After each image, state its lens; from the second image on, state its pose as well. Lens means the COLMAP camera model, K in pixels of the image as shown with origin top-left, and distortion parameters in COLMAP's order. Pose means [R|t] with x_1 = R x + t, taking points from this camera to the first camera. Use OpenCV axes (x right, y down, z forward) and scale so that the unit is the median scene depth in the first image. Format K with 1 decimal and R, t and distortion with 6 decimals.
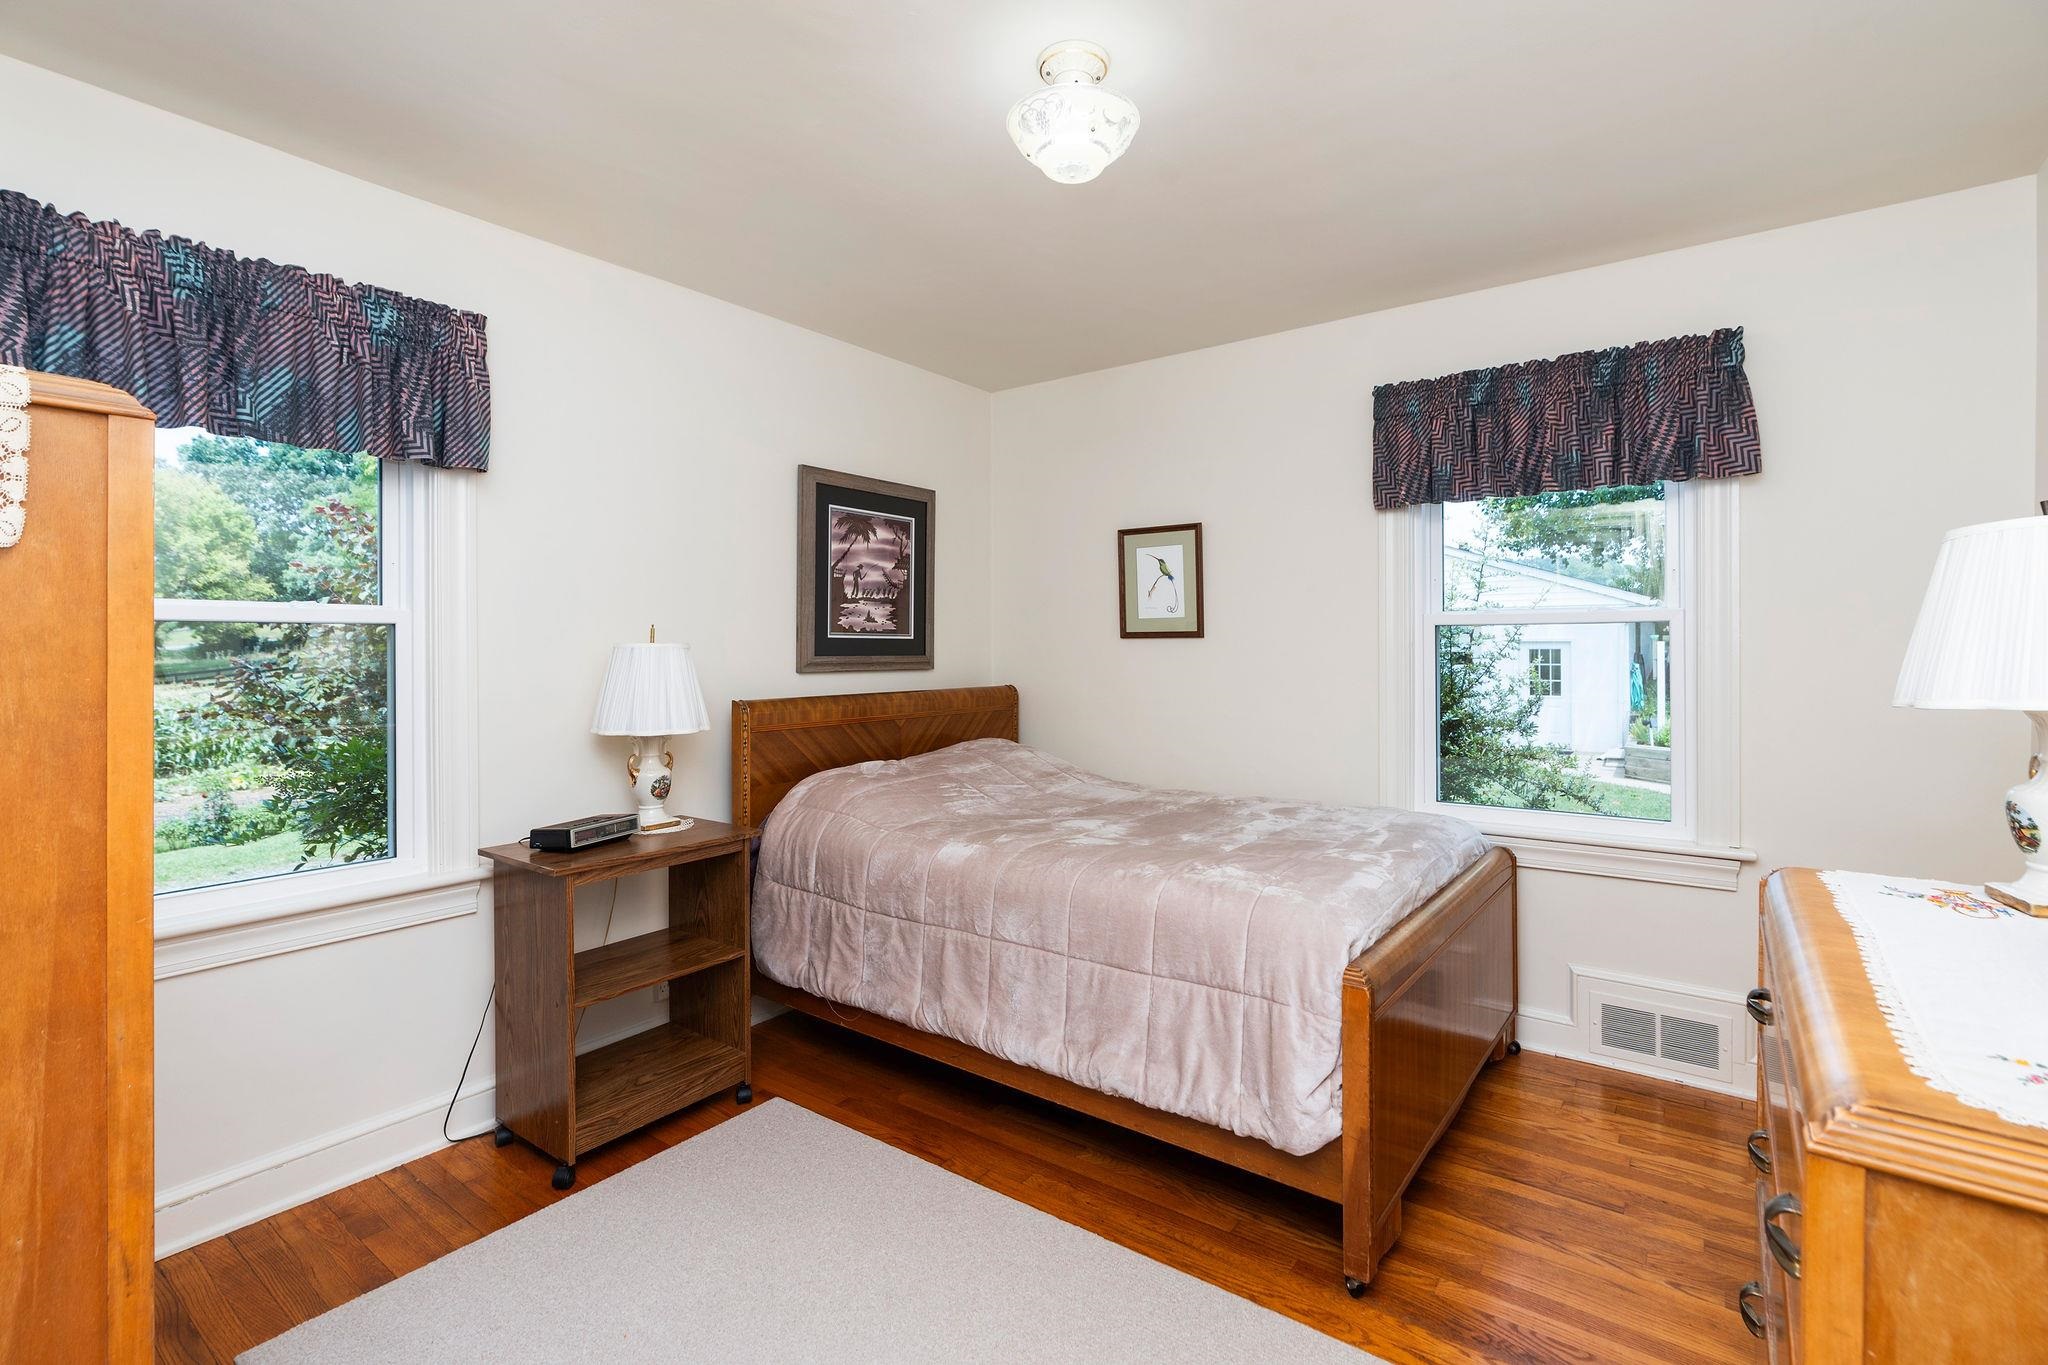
lens RADIAL K [[931.0, 0, 1026.7], [0, 931.0, 668.0], [0, 0, 1]] dist [-0.009623, 0.003228]
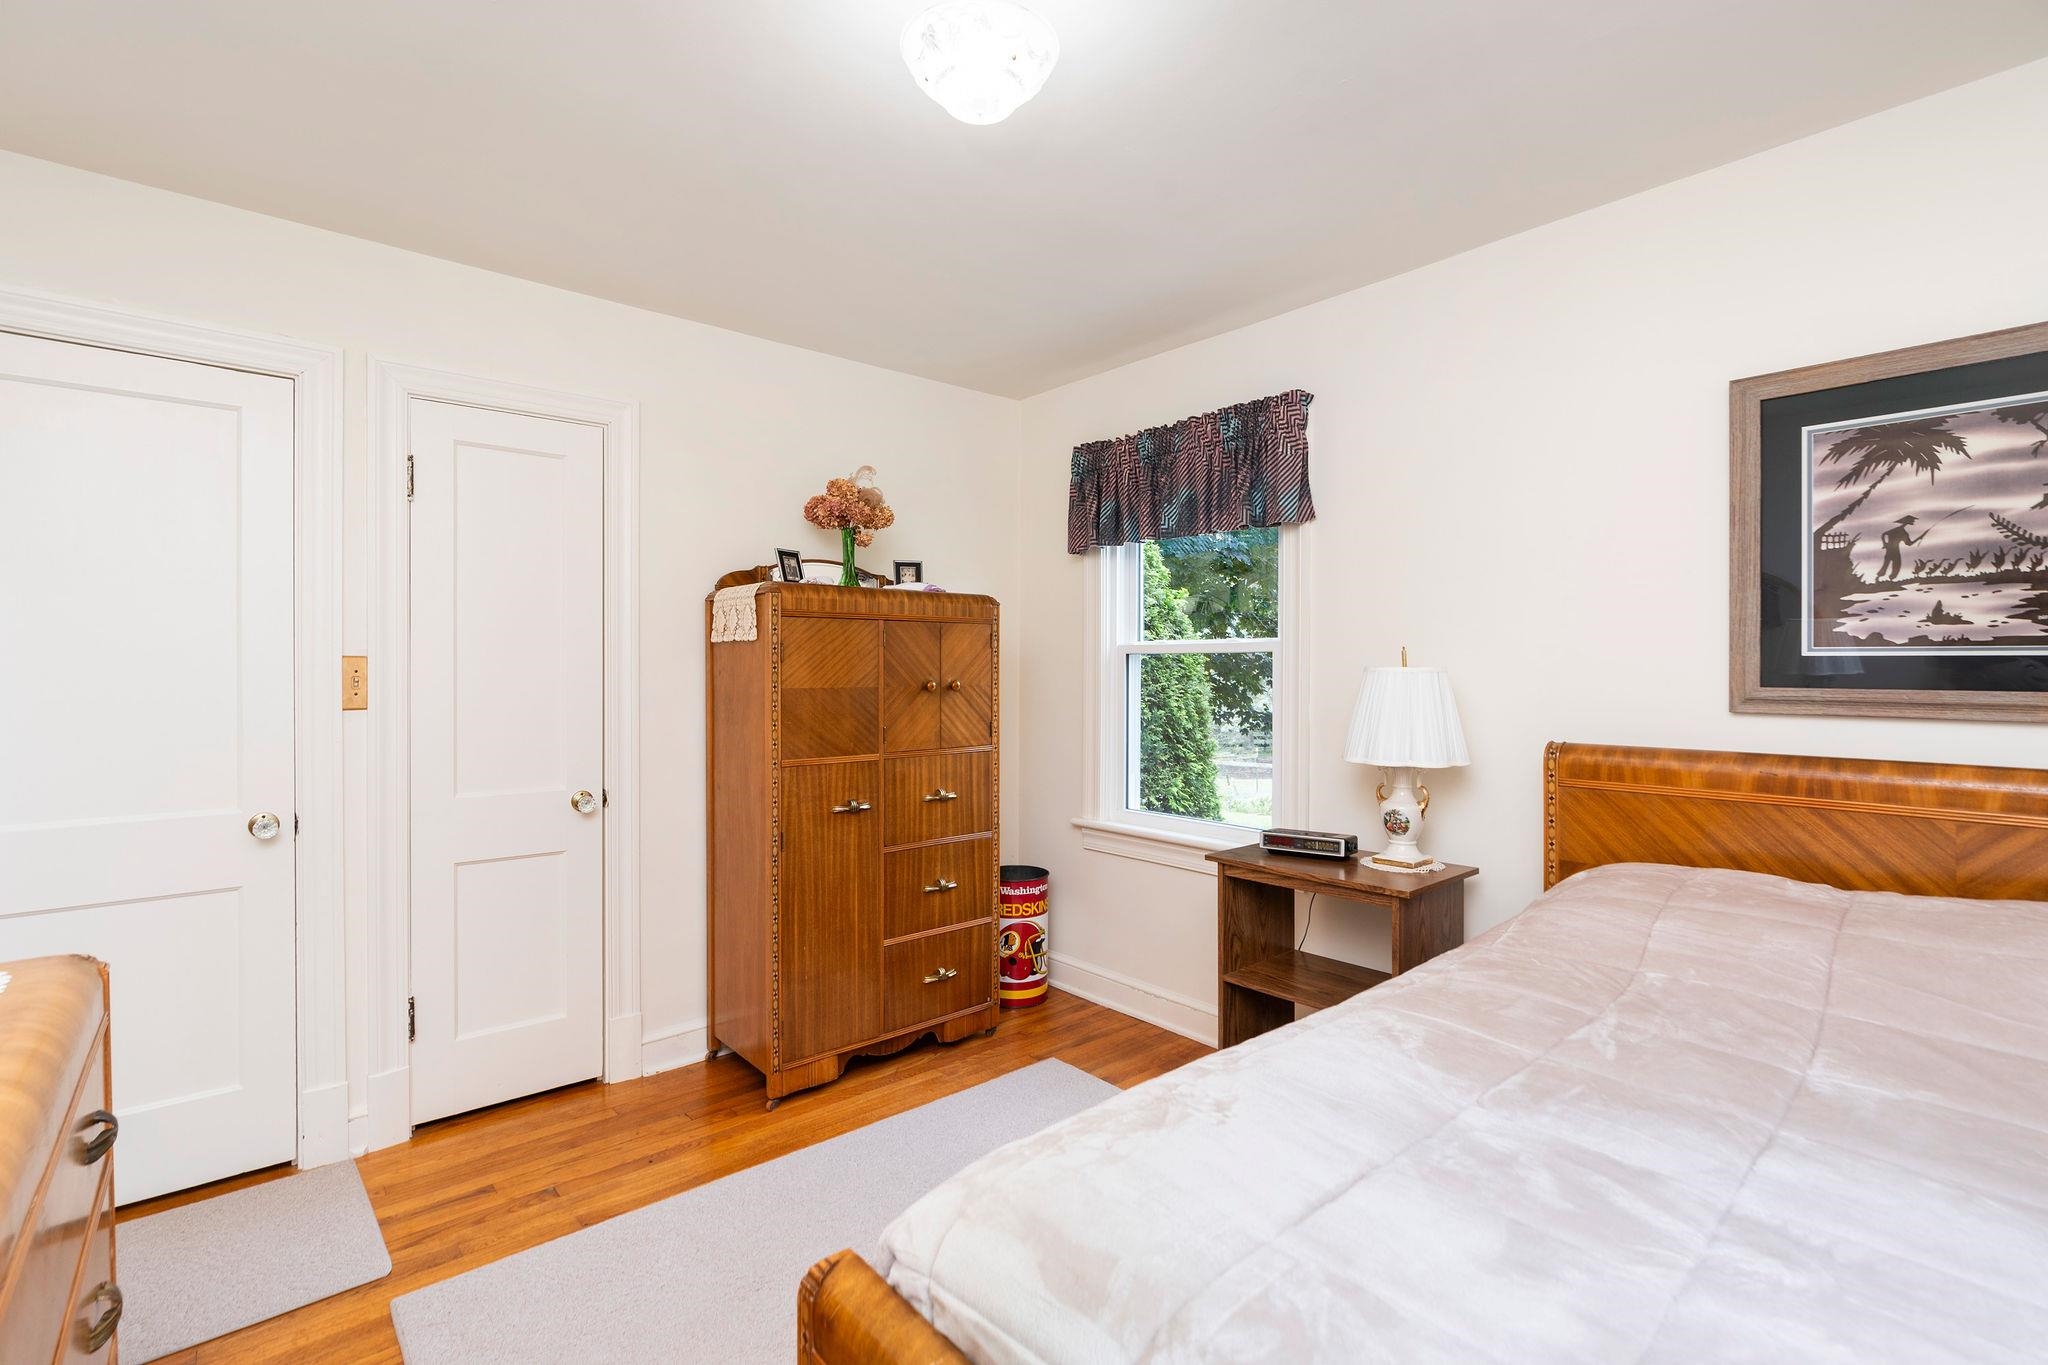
lens RADIAL K [[931.0, 0, 1027.7], [0, 931.0, 667.7], [0, 0, 1]] dist [-0.009623, 0.003228]
pose [[-0.211834, 0.015675, -0.977180, 0.448837], [-0.010461, 0.999778, 0.018305, -0.030025], [0.977250, 0.014100, -0.211623, 0.633080]]
